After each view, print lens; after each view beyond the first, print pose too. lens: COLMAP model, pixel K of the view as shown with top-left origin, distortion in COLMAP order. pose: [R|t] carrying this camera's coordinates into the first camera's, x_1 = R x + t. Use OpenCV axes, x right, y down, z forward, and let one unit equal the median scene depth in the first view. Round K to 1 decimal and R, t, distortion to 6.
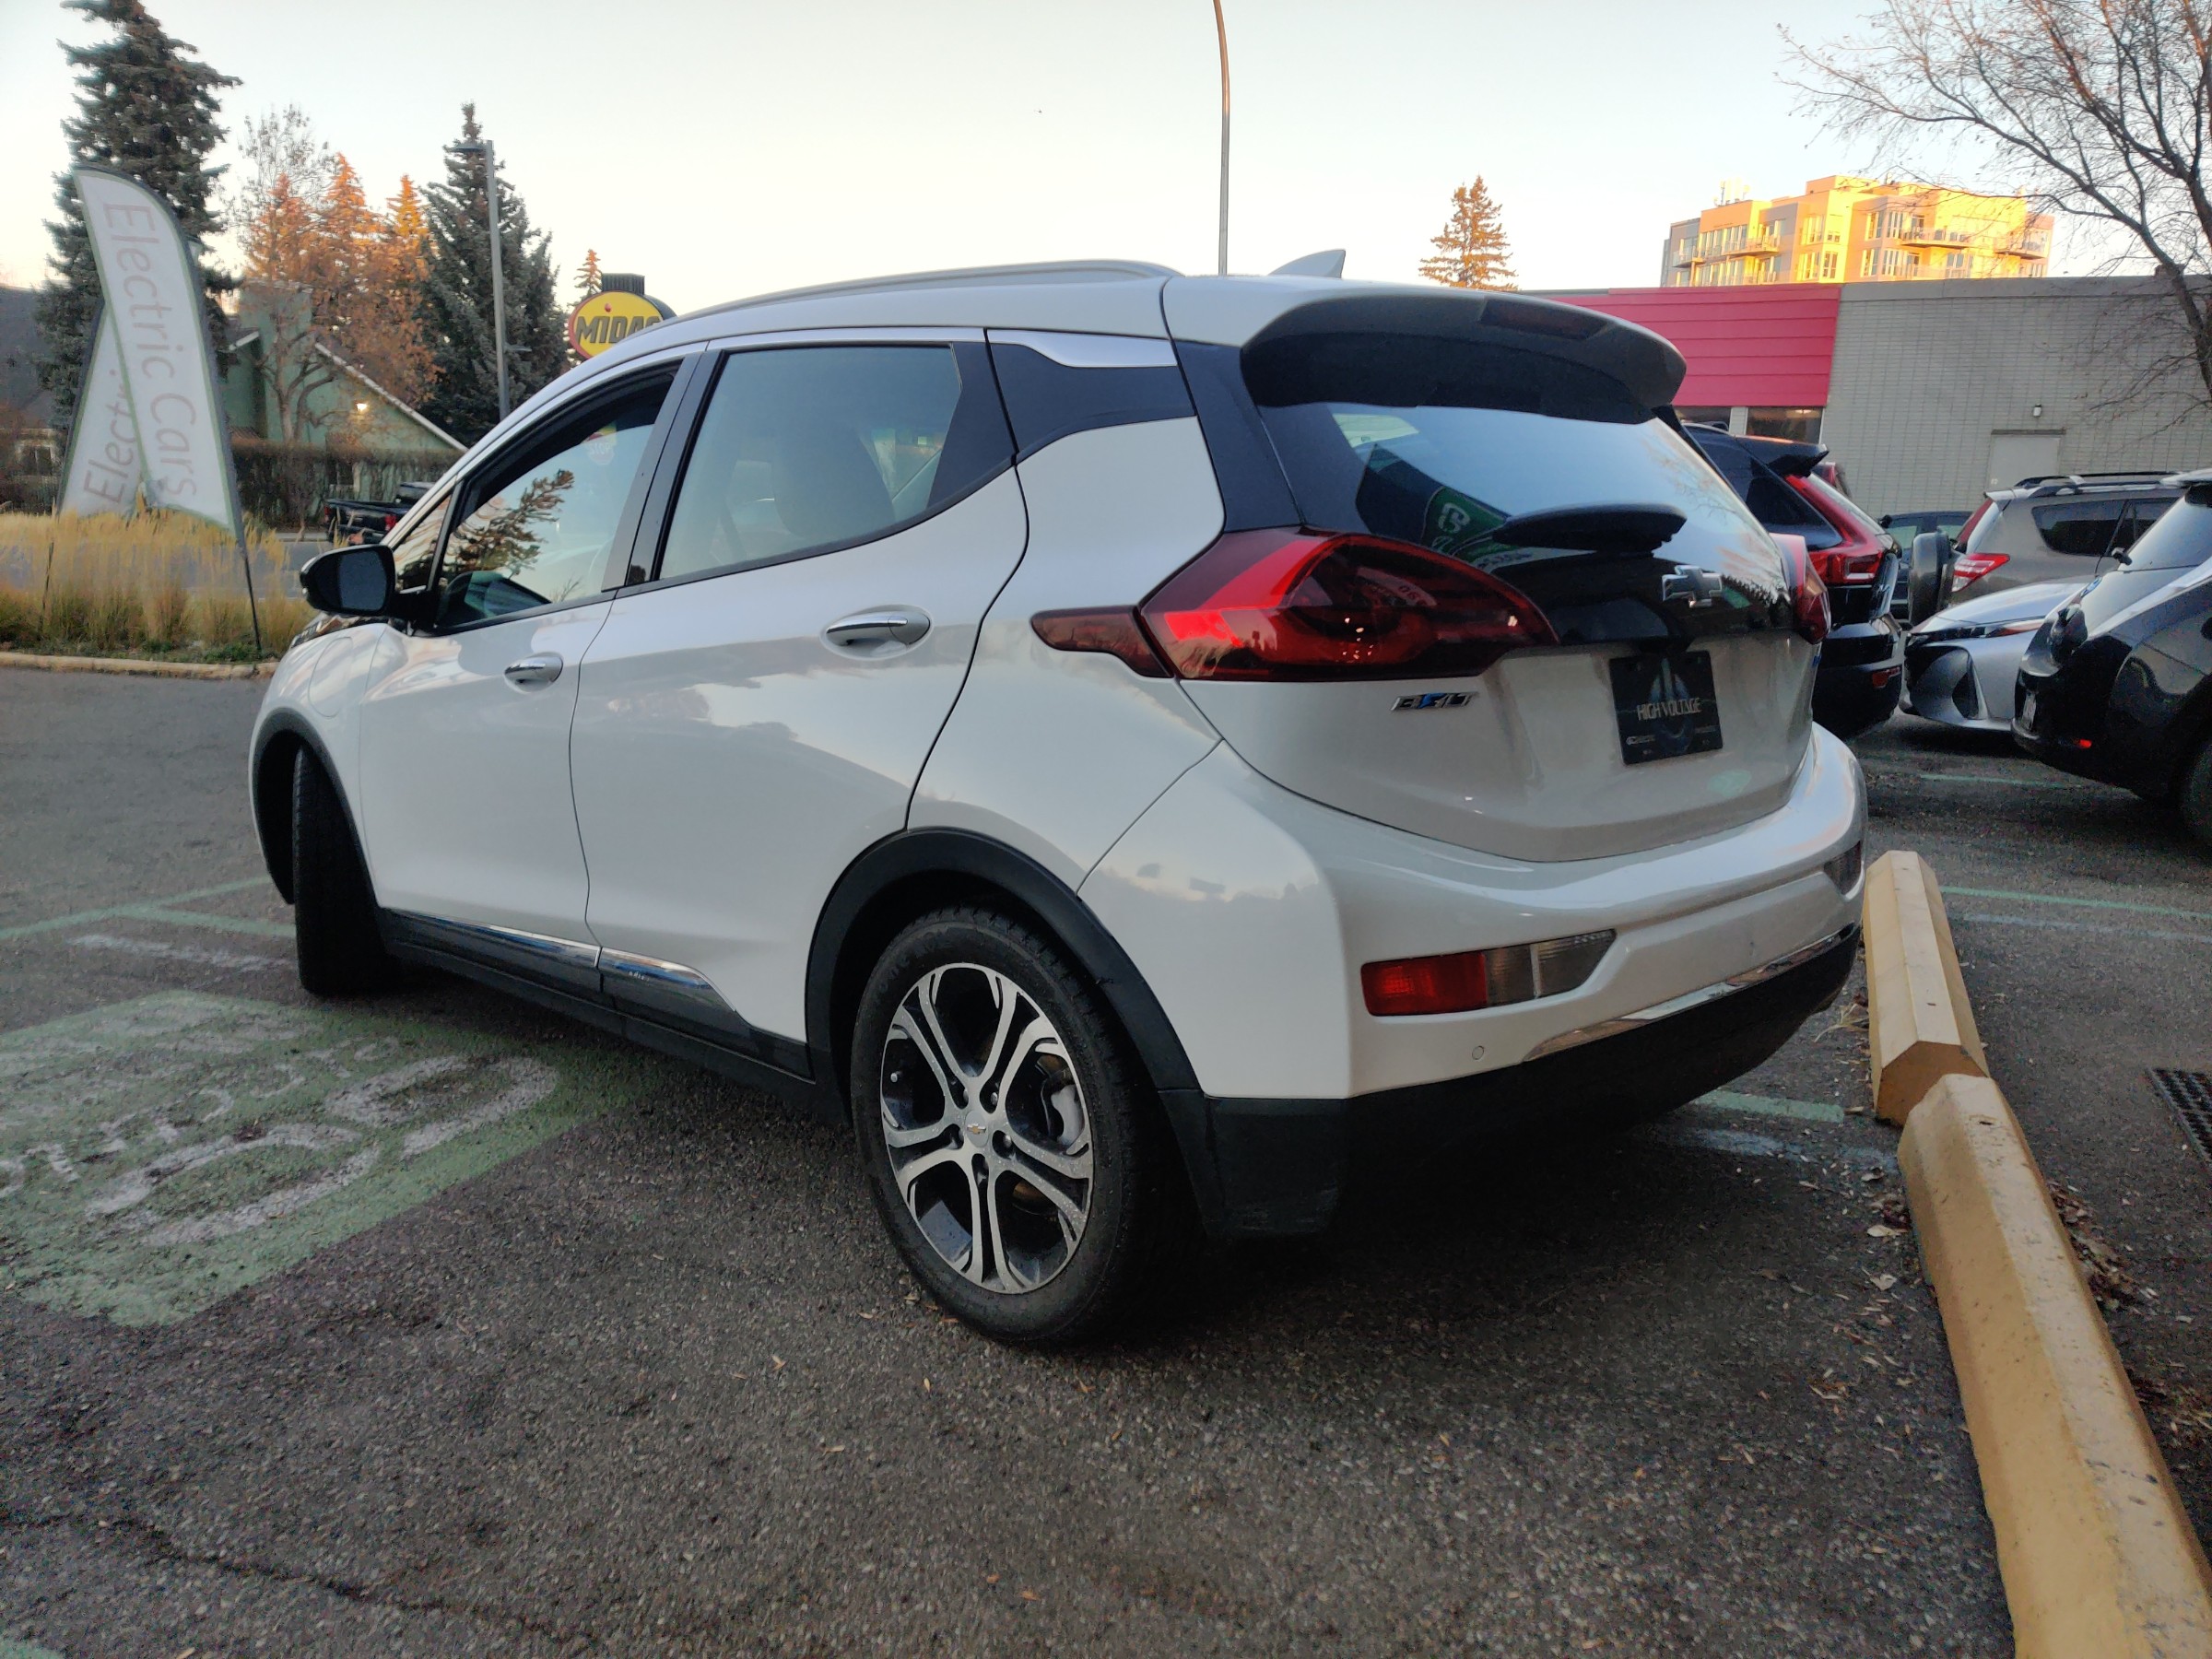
lens RADIAL K [[1708.5, 0, 1106.0], [0, 1708.5, 829.5], [0, 0, 1]] dist [0.096094, -0.117203]
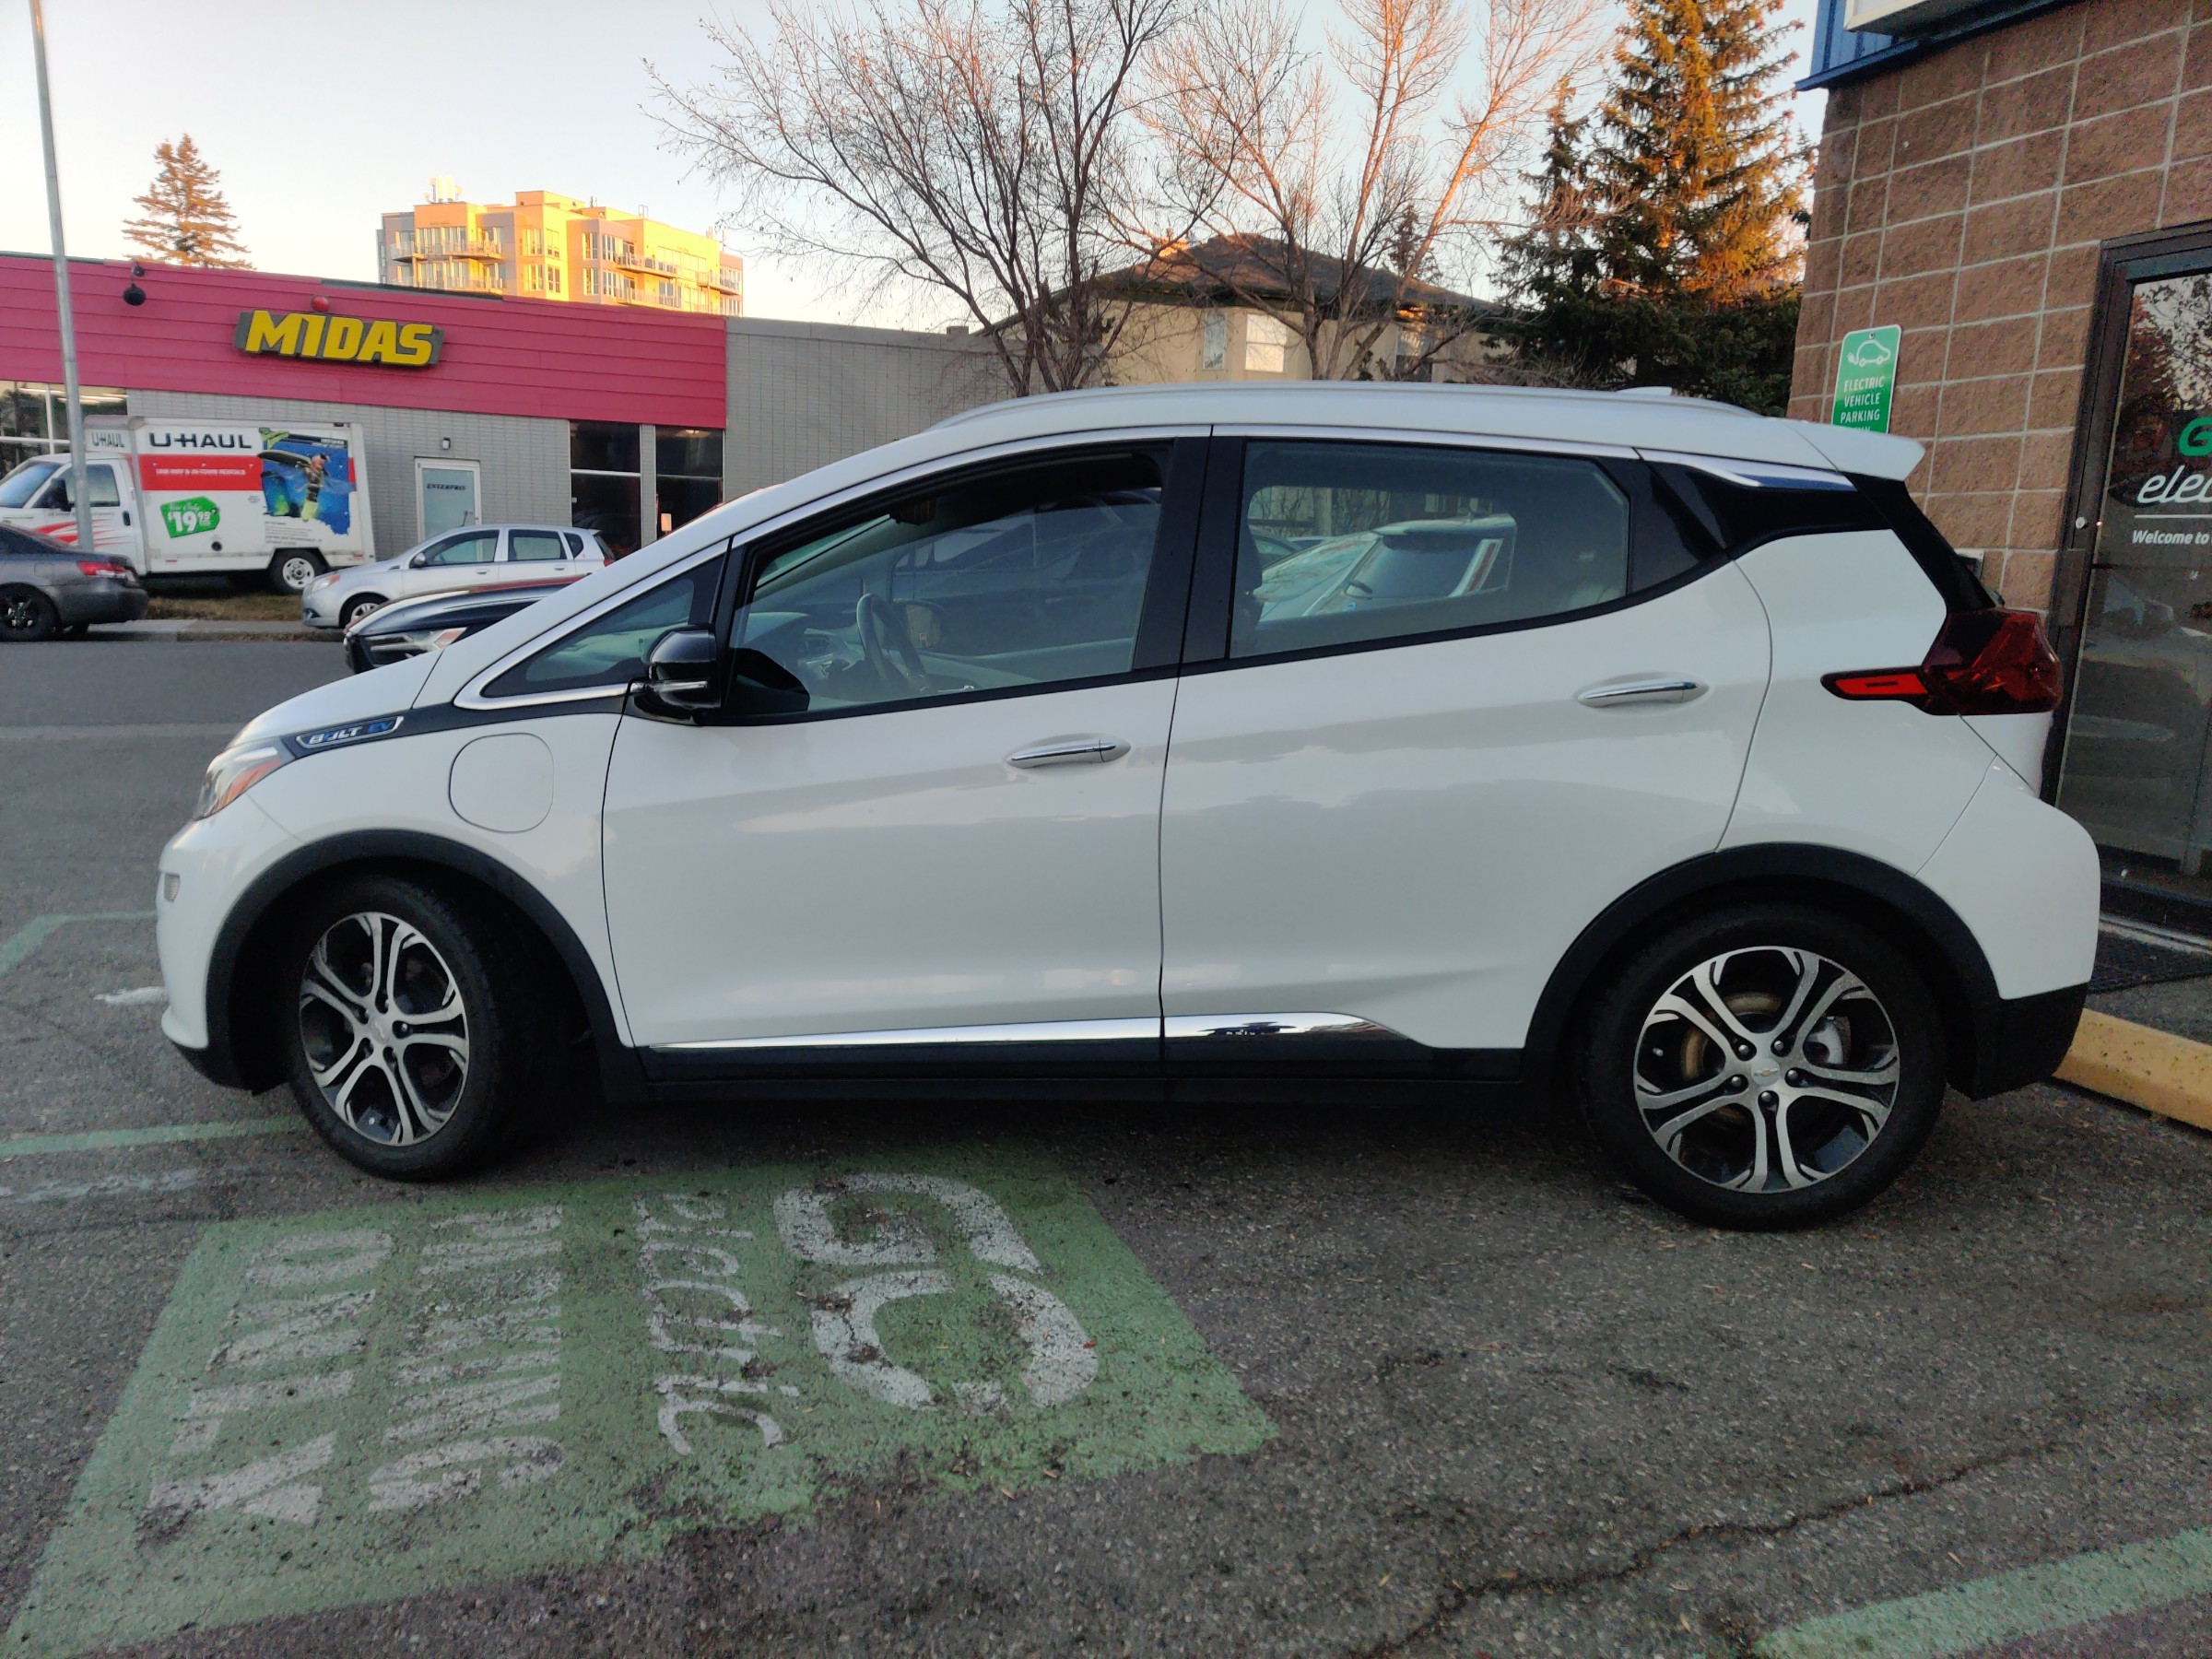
lens RADIAL K [[1738.7, 0, 1109.9], [0, 1738.7, 858.6], [0, 0, 1]] dist [0.059629, -0.060242]
pose [[0.743292, -0.113702, 0.659233, -0.154433], [0.105068, 0.993062, 0.052814, -0.012900], [-0.660664, 0.030008, 0.750082, 0.038744]]
